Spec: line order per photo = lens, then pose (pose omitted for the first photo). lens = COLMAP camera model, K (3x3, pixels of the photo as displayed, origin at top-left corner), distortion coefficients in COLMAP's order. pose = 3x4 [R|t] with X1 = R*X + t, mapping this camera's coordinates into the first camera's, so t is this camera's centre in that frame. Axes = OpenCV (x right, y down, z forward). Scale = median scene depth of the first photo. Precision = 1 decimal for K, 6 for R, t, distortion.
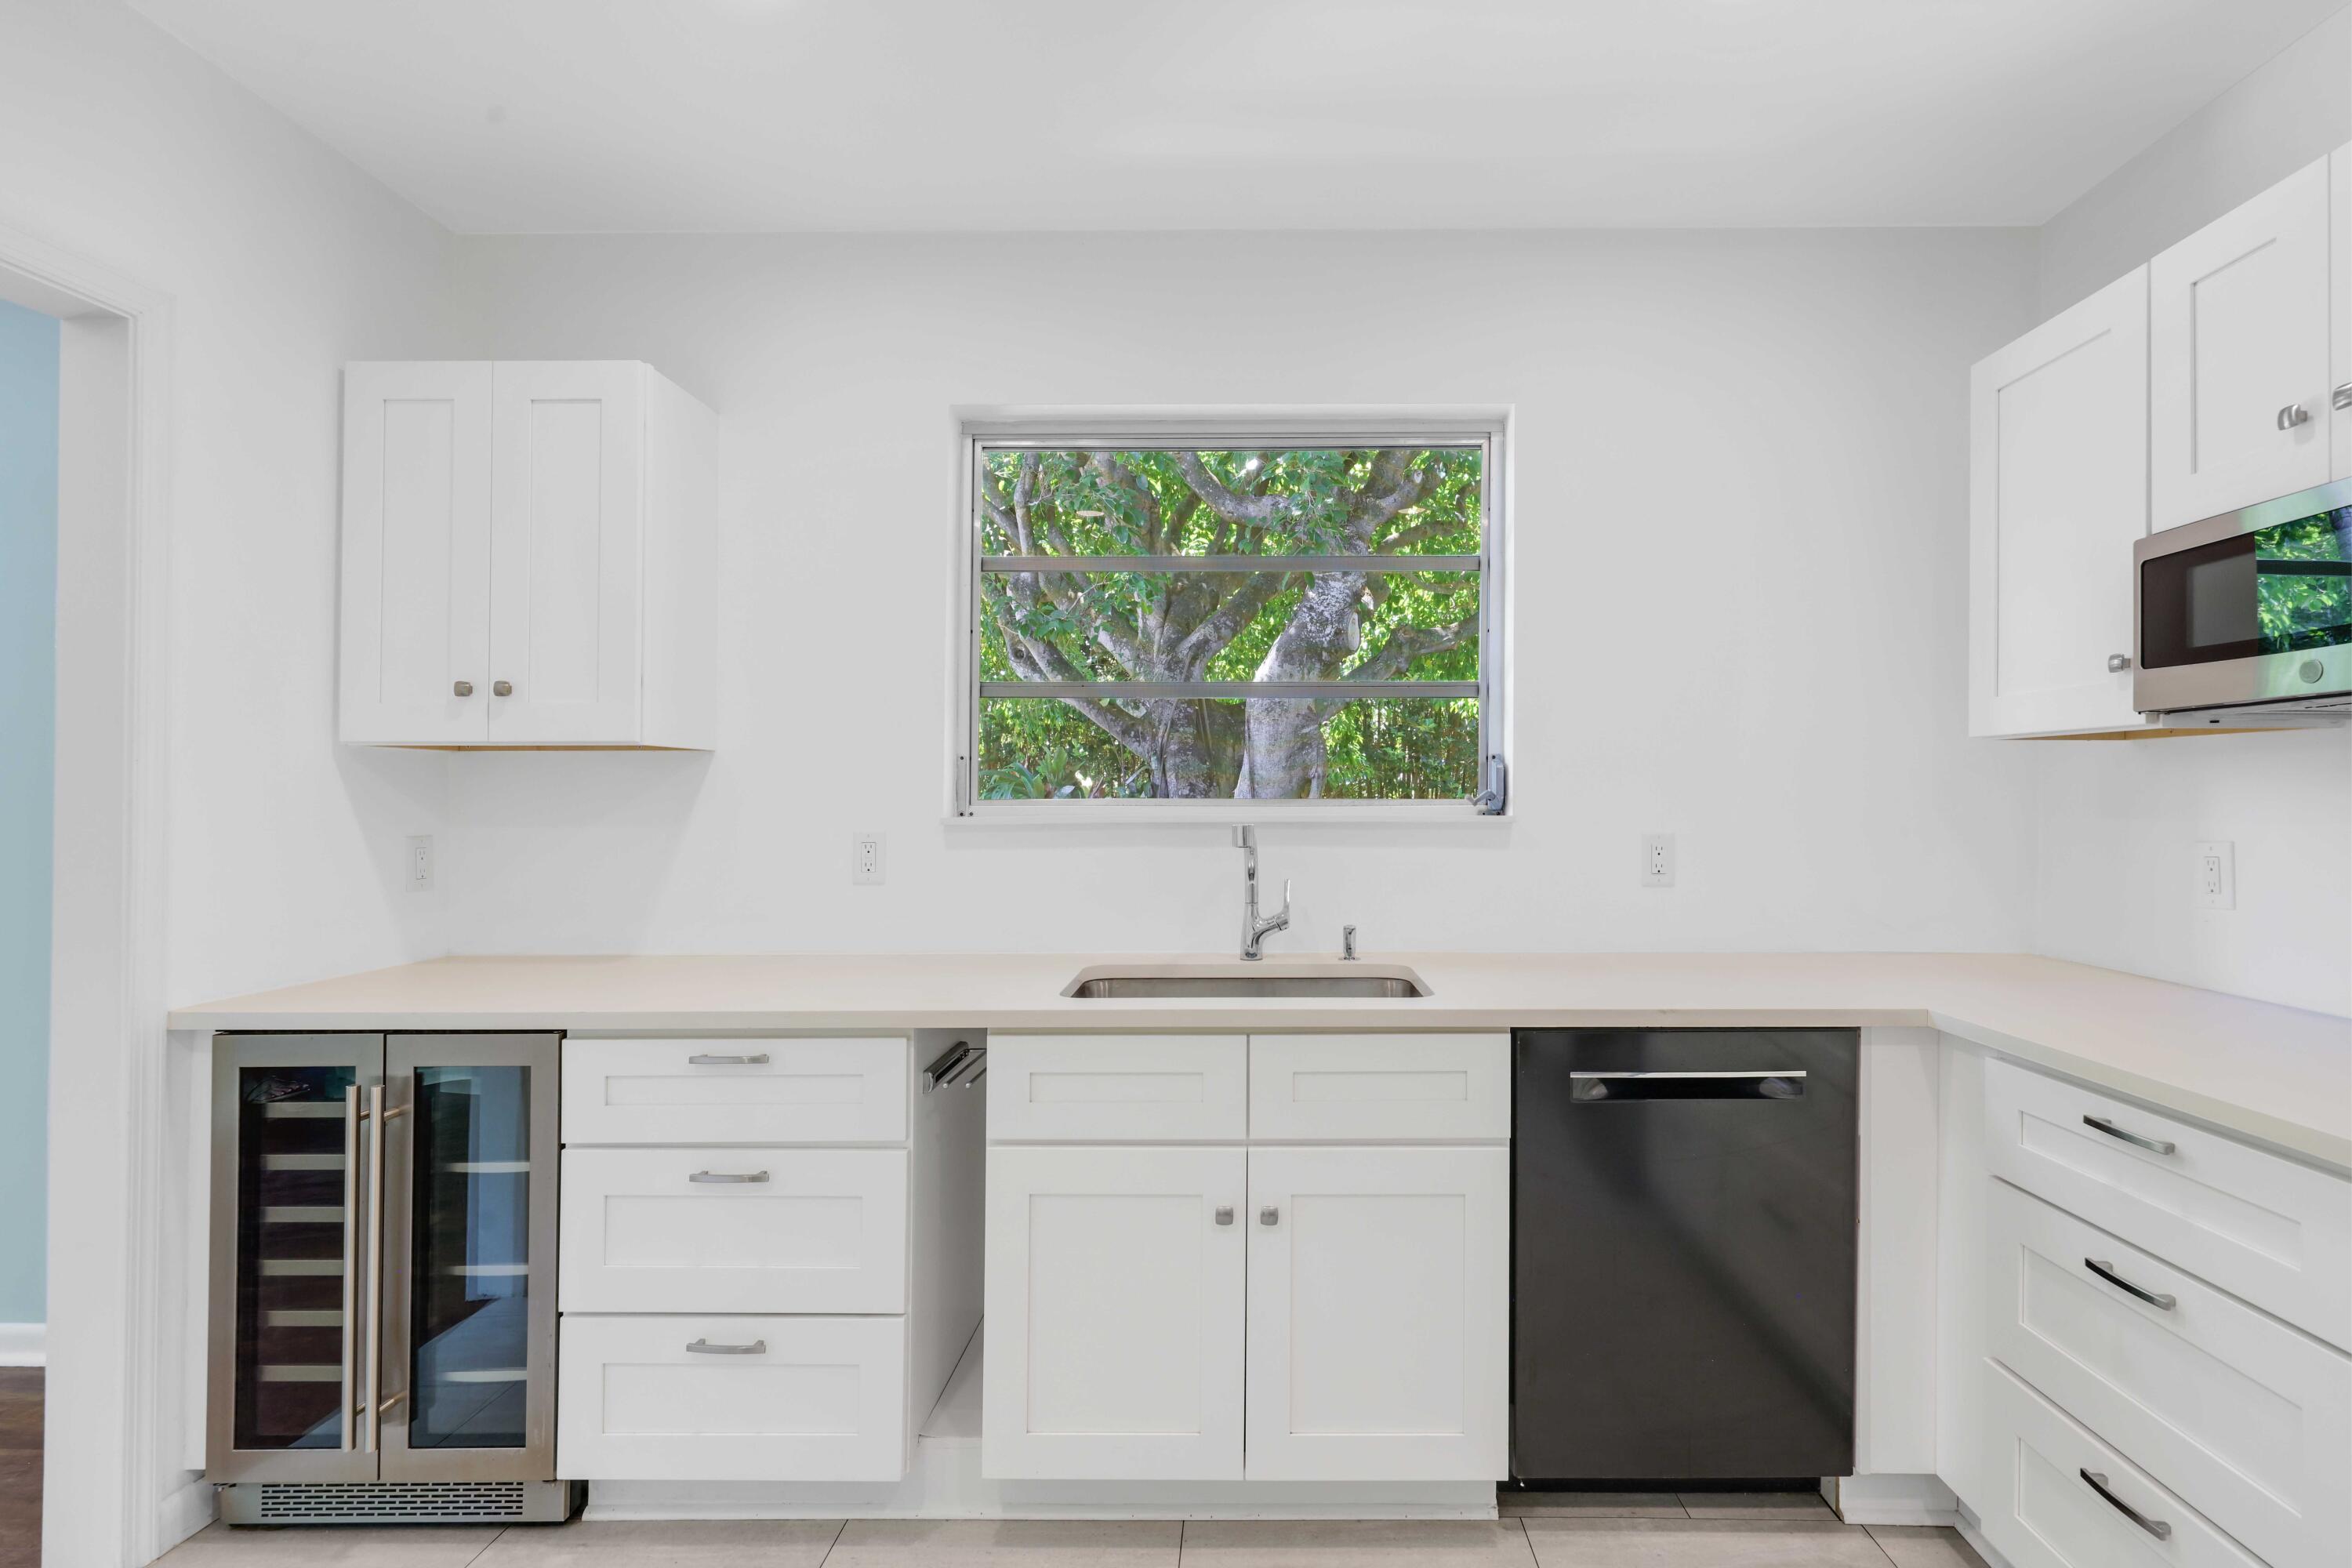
lens RADIAL K [[1111.5, 0, 1184.8], [0, 1111.5, 786.6], [0, 0, 1]] dist [0.001693, 0.001775]
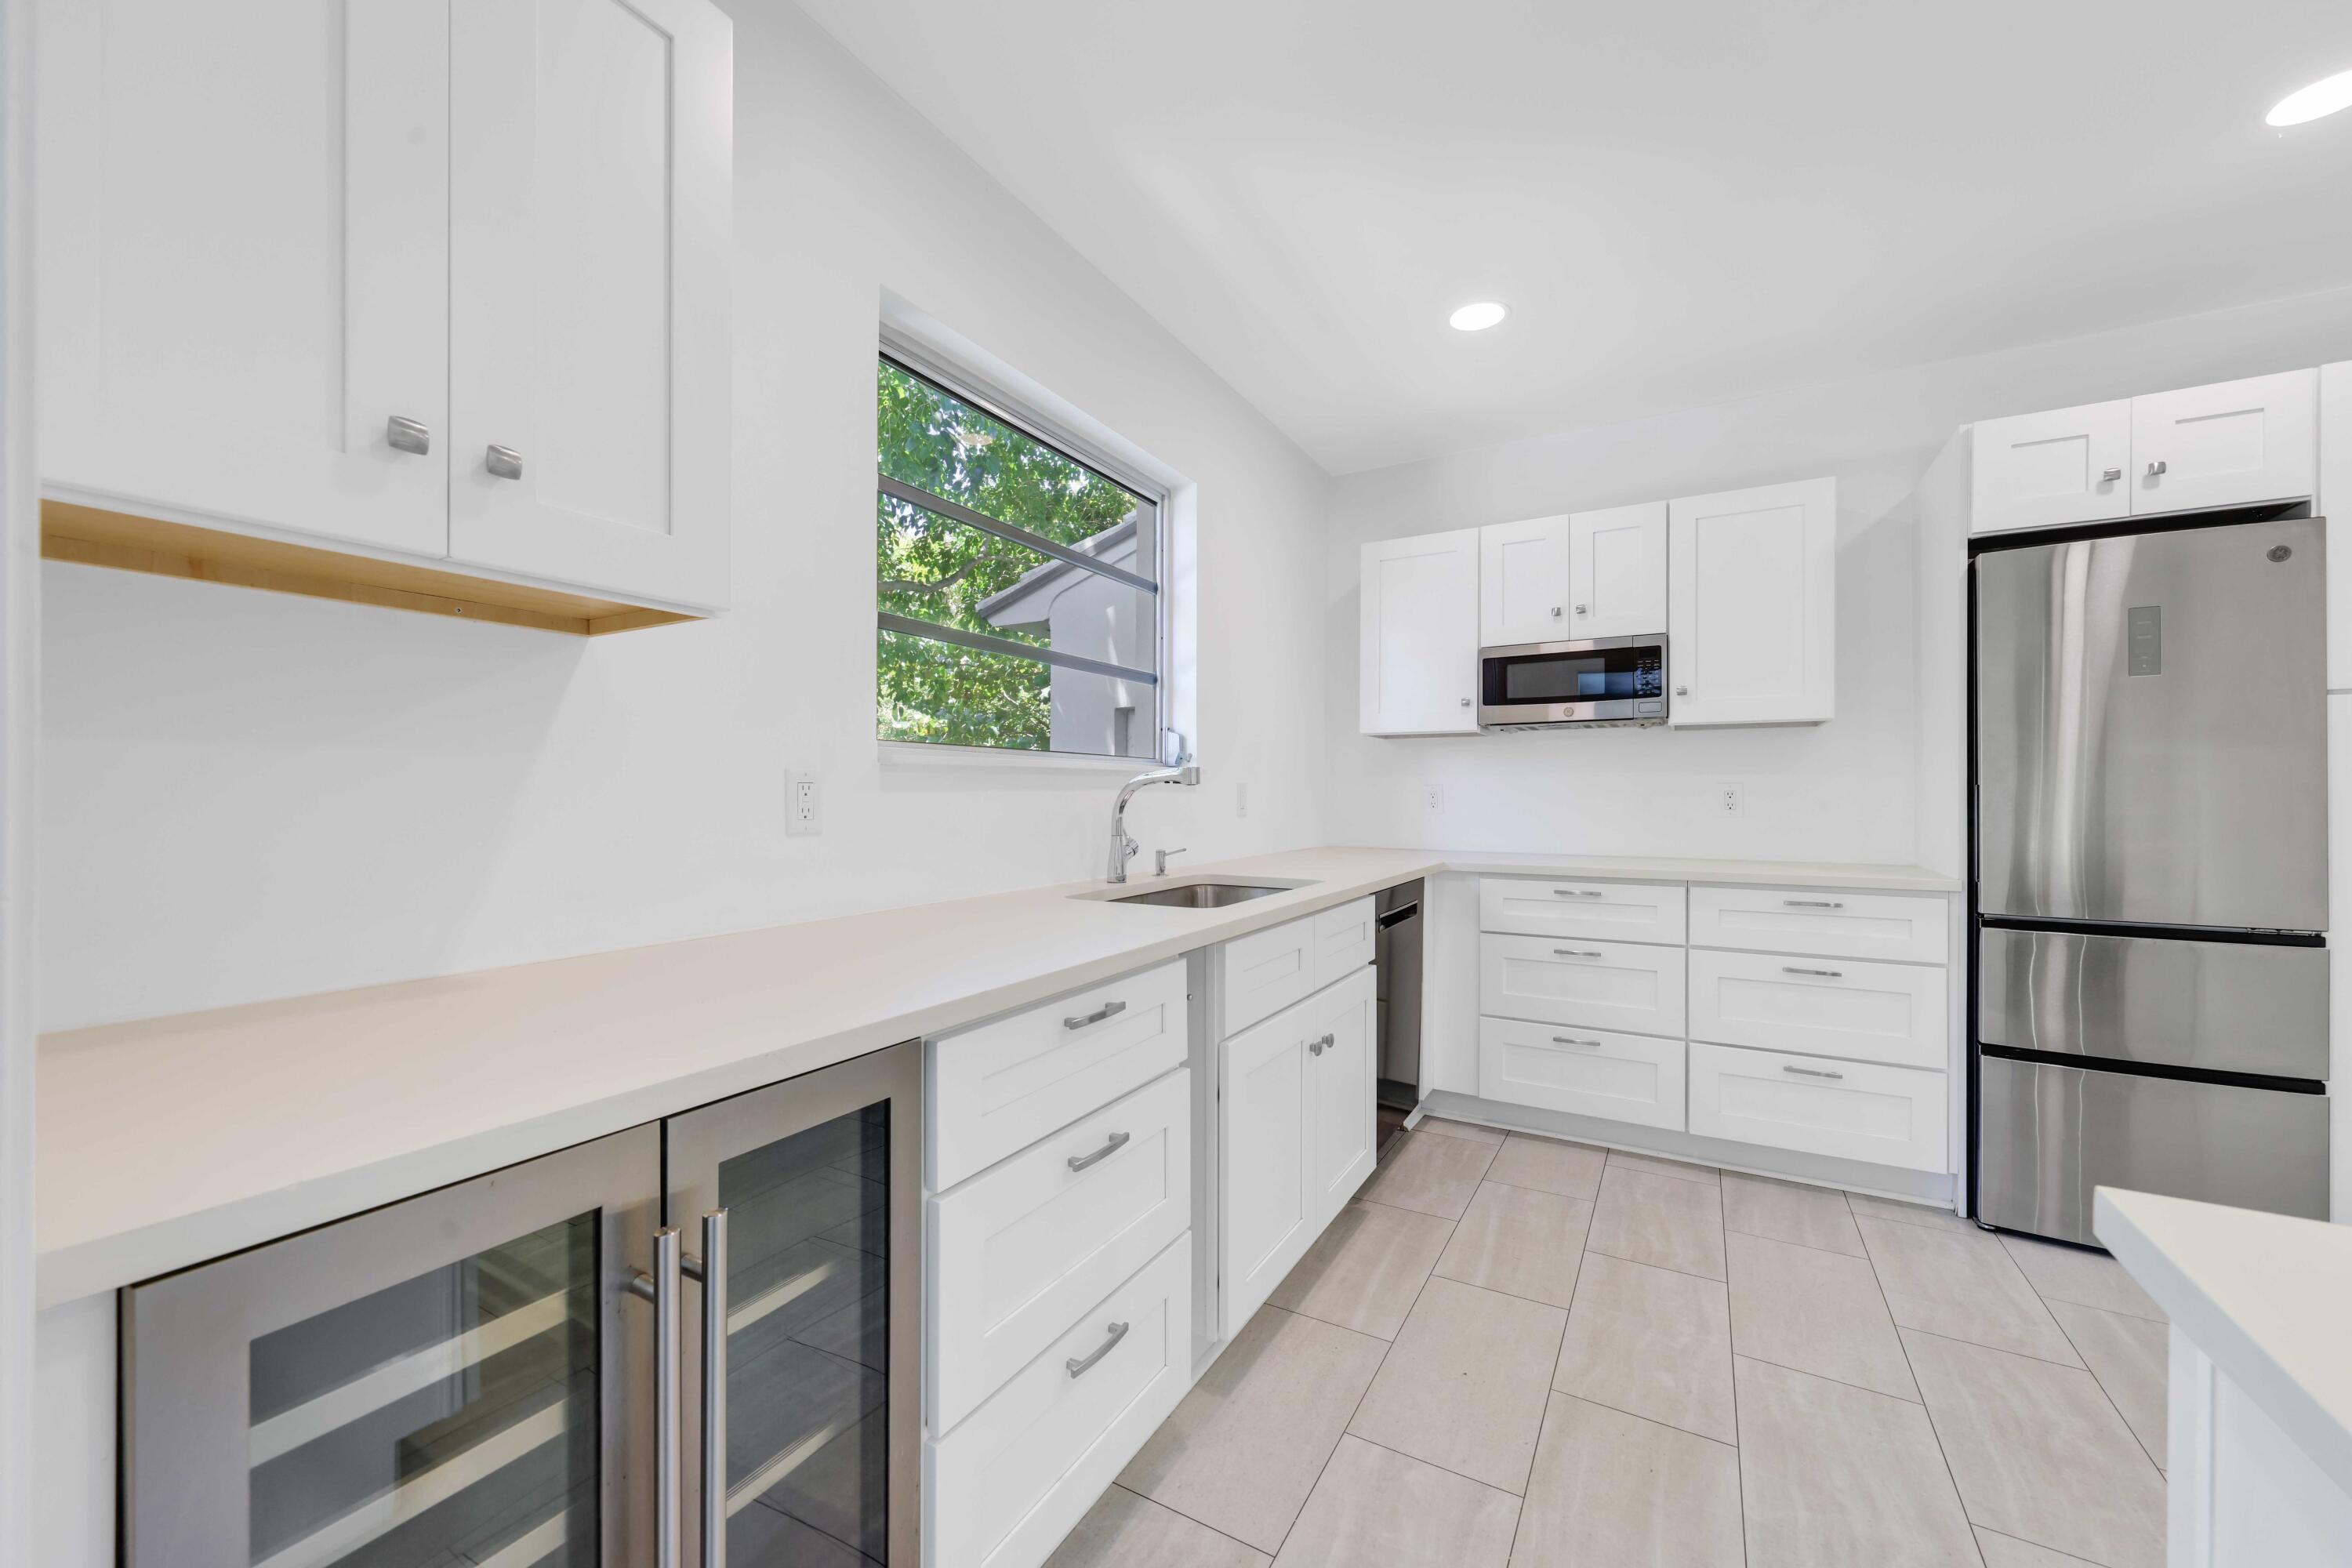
lens RADIAL K [[887.7, 0, 1181.4], [0, 887.7, 794.3], [0, 0, 1]] dist [0.000273, 0.000024]
pose [[0.487692, 0.003002, 0.873011, -0.937106], [-0.010643, 0.999940, 0.002507, 0.070805], [-0.872951, -0.010514, 0.487695, 0.591292]]
